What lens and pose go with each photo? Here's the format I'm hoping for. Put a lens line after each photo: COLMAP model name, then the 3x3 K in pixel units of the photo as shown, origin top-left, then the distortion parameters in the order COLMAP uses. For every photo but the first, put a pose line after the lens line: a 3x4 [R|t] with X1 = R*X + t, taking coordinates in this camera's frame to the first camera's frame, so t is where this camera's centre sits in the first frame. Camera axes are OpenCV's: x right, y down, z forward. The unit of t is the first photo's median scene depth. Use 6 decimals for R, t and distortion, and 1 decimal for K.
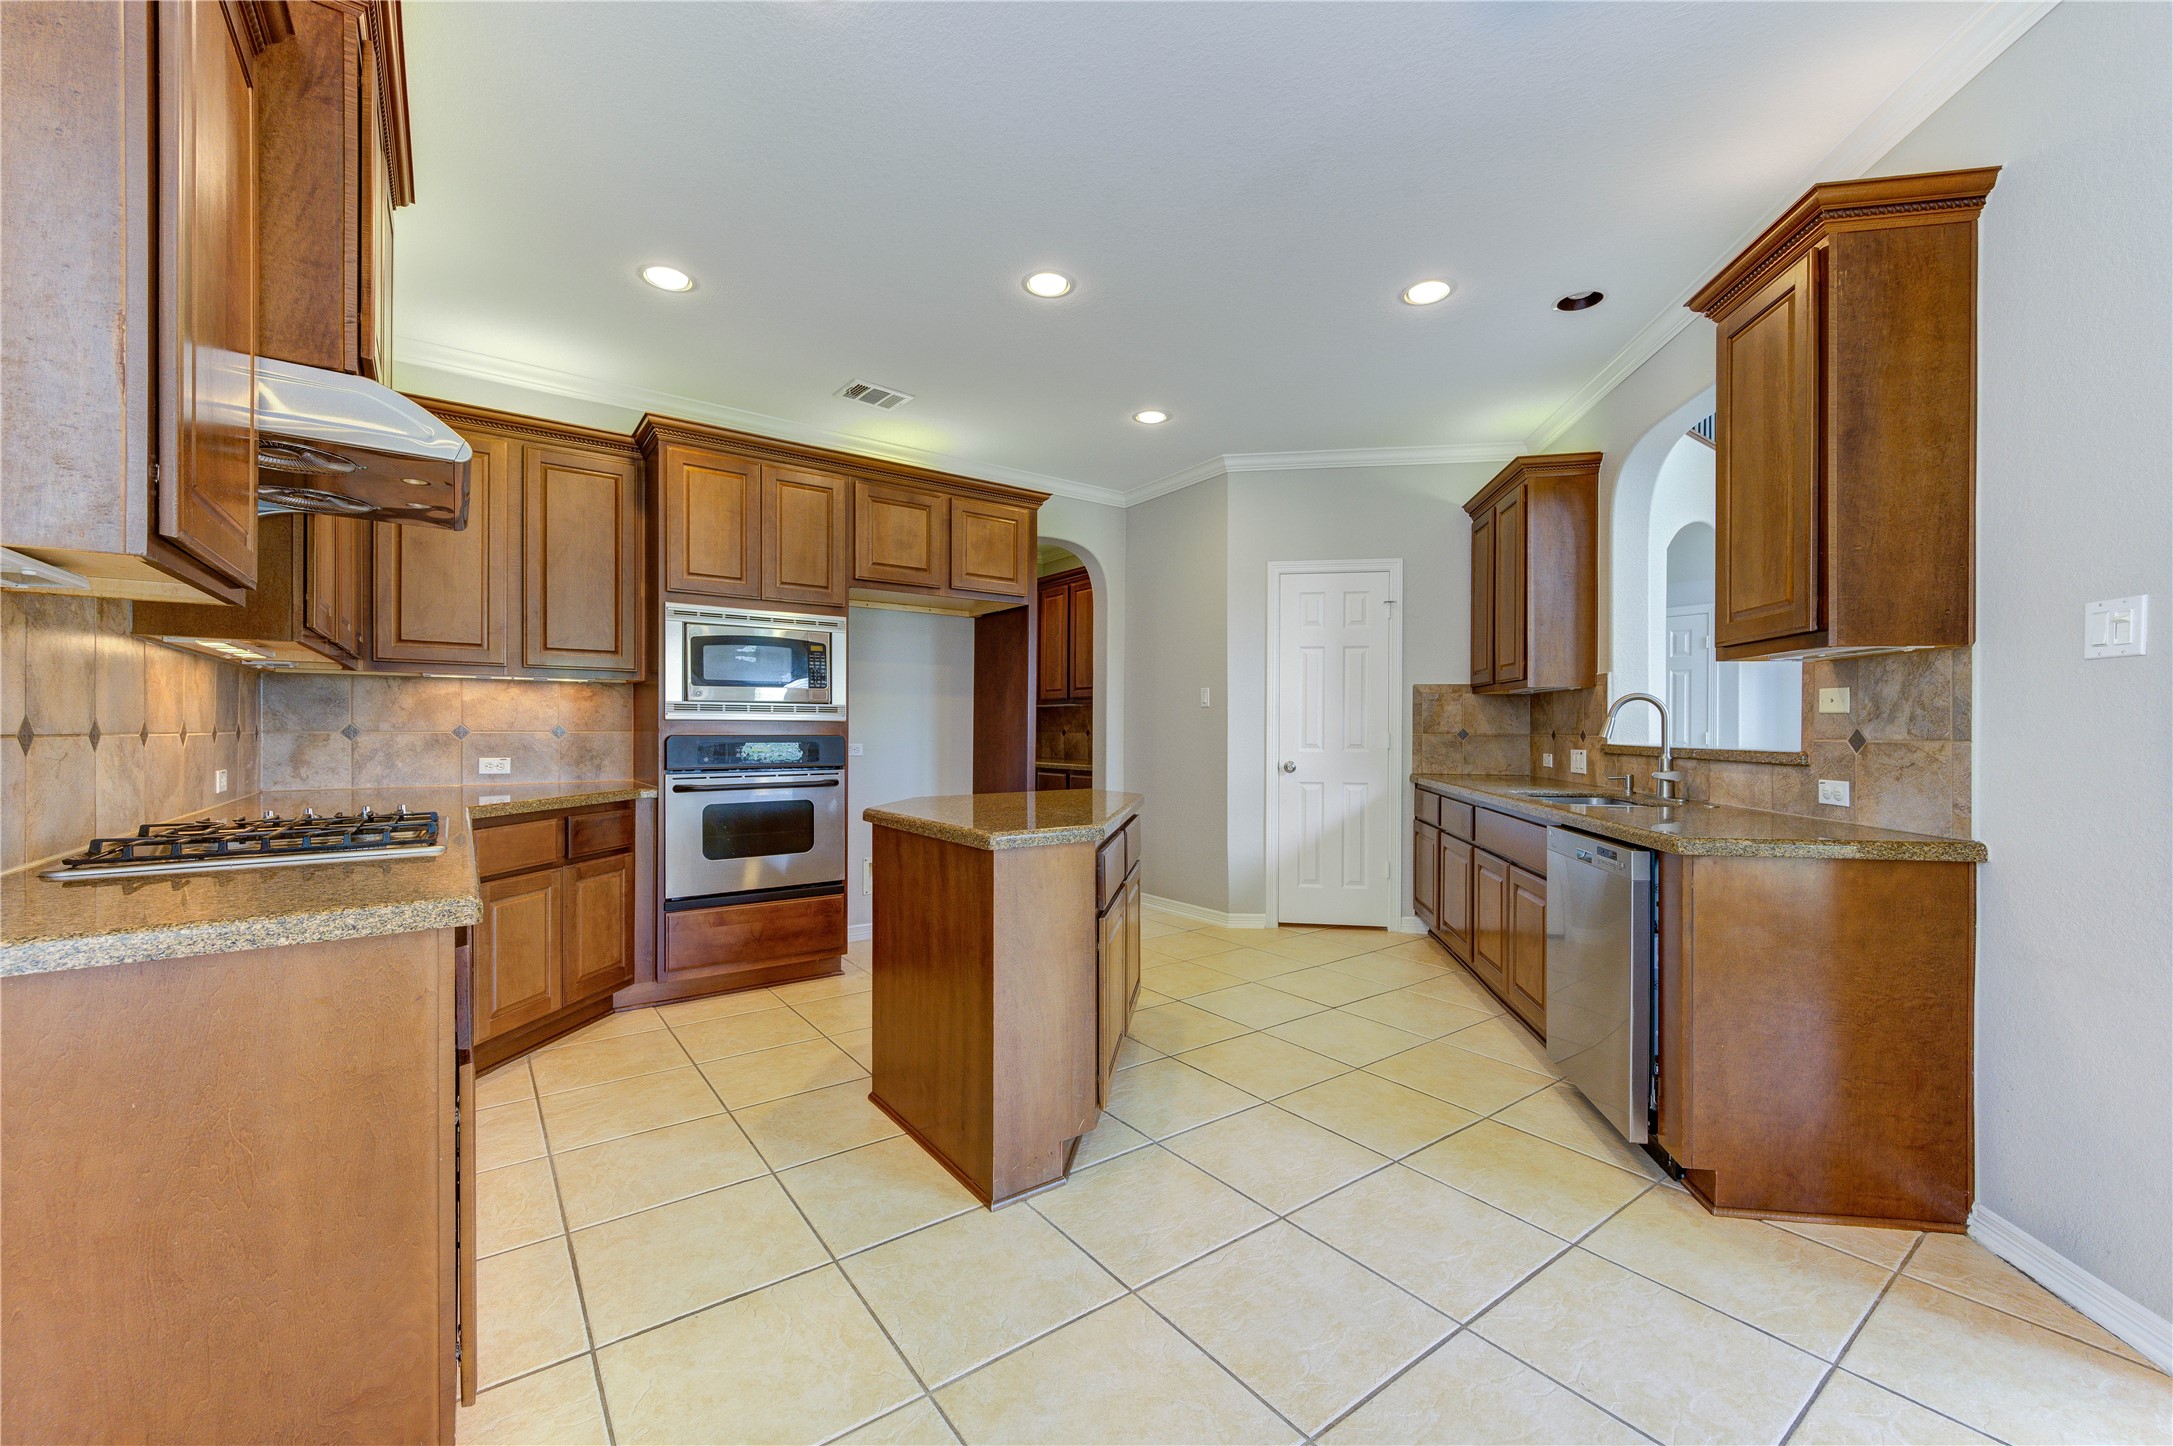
lens RADIAL K [[851.1, 0, 1097.4], [0, 851.1, 731.1], [0, 0, 1]] dist [0.005405, -0.000500]
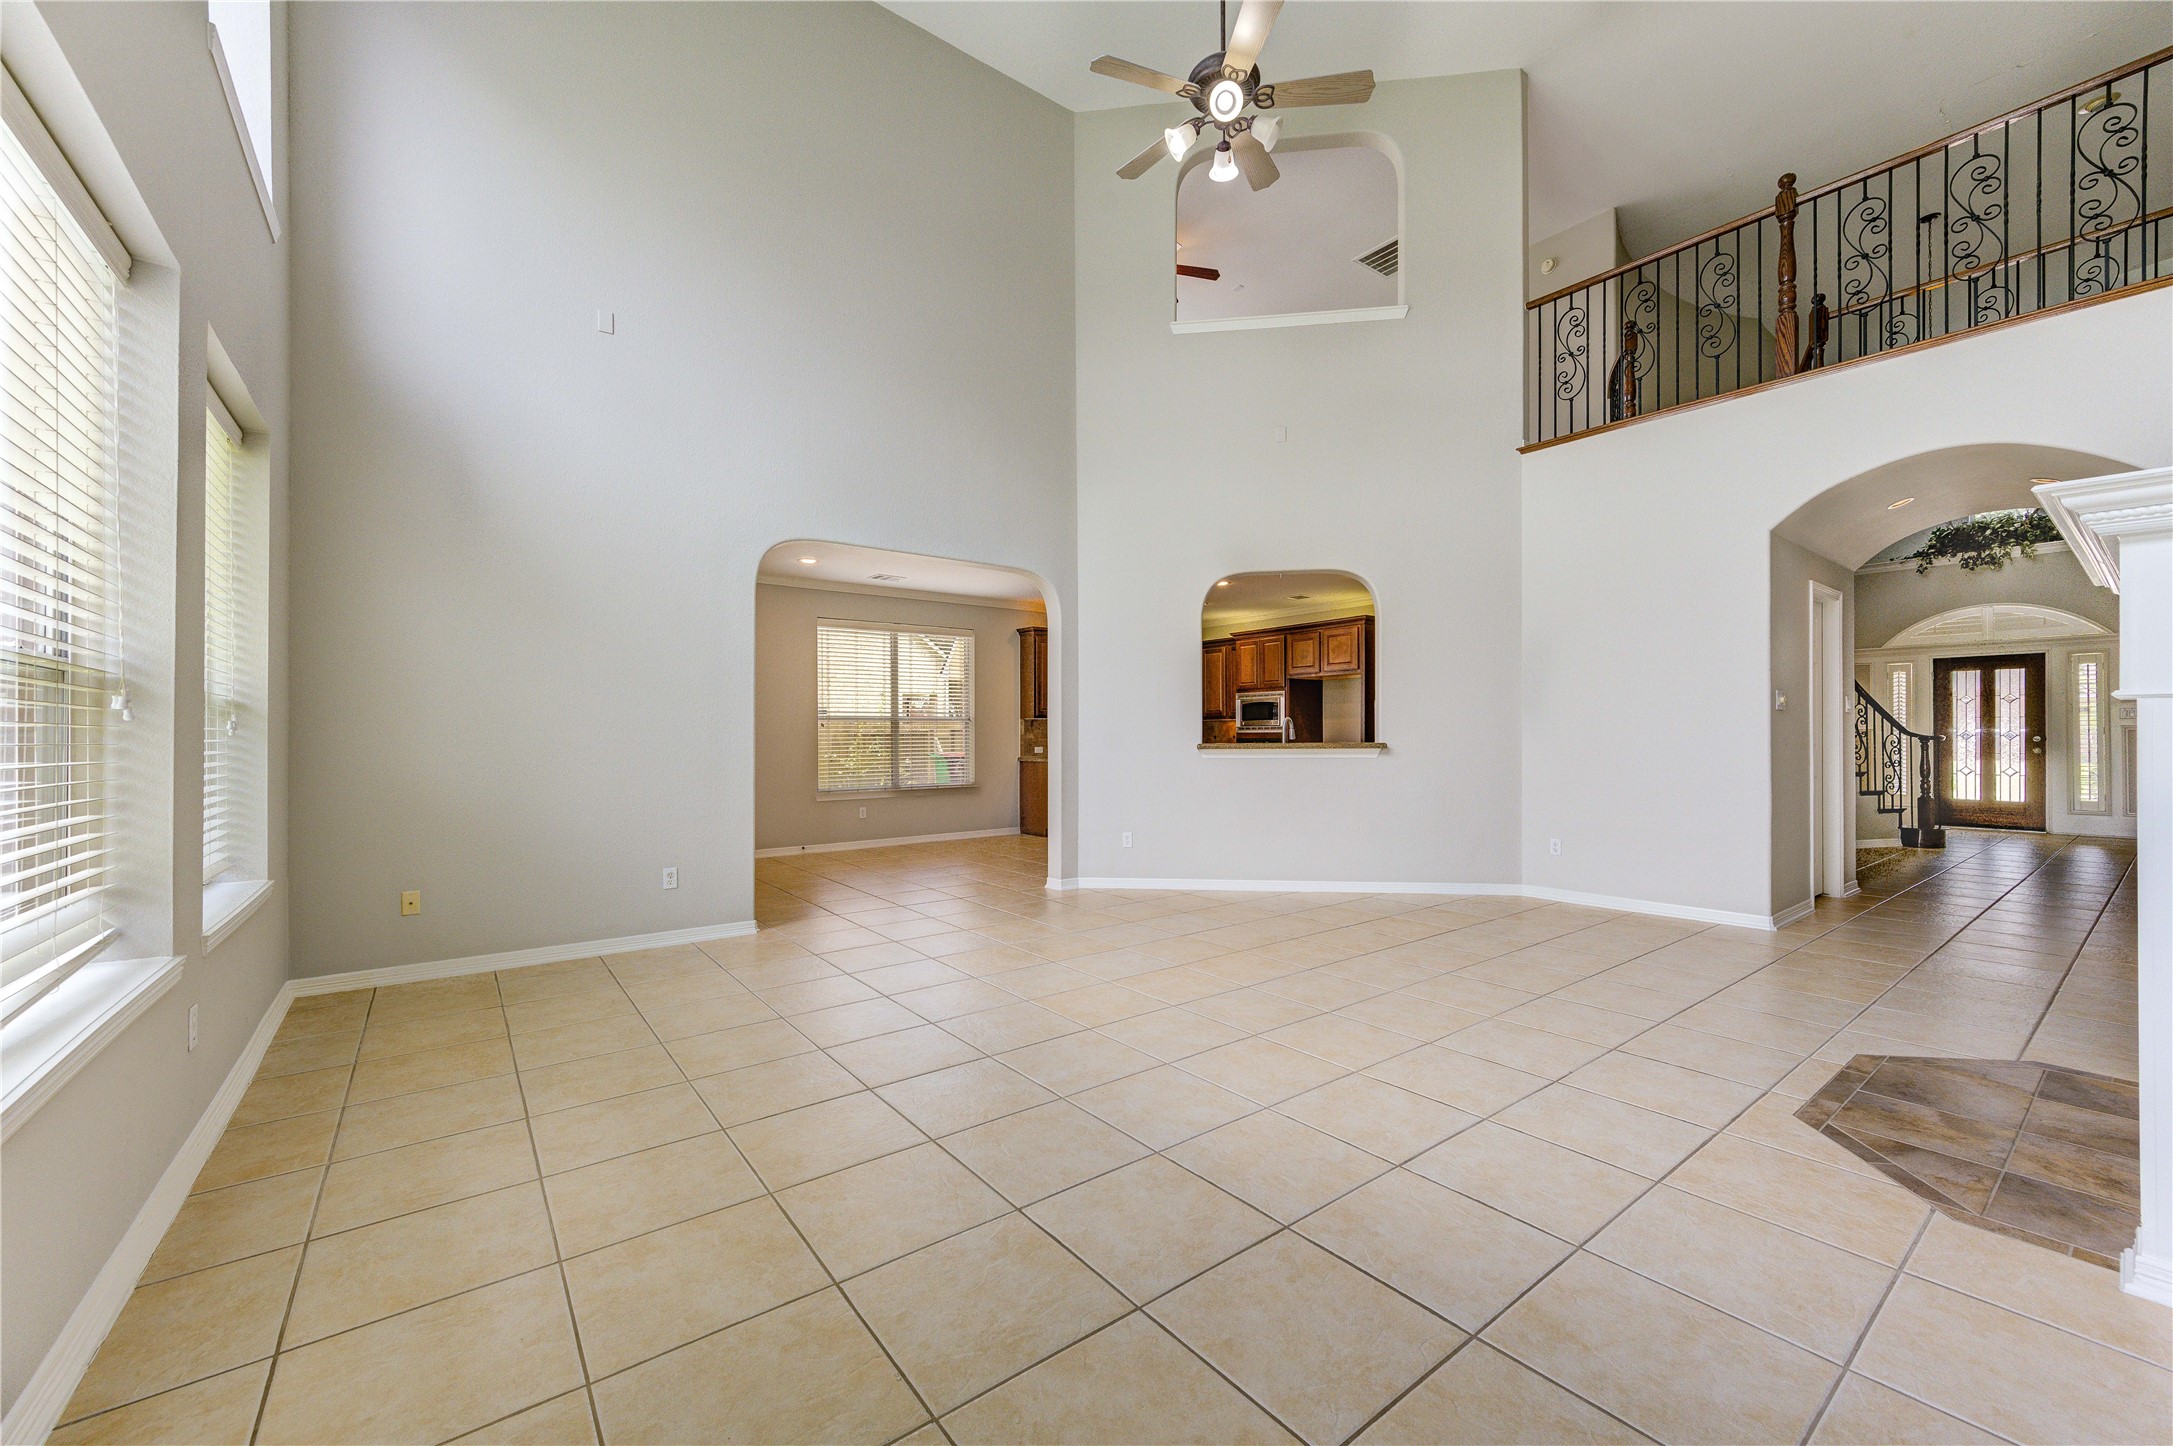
lens RADIAL K [[851.1, 0, 1097.4], [0, 851.1, 731.1], [0, 0, 1]] dist [0.005405, -0.000500]
pose [[0.024067, -0.007983, -0.999678, 2.547541], [0.002481, 0.999966, -0.007925, 0.004226], [0.999707, -0.002290, 0.024086, 0.450379]]
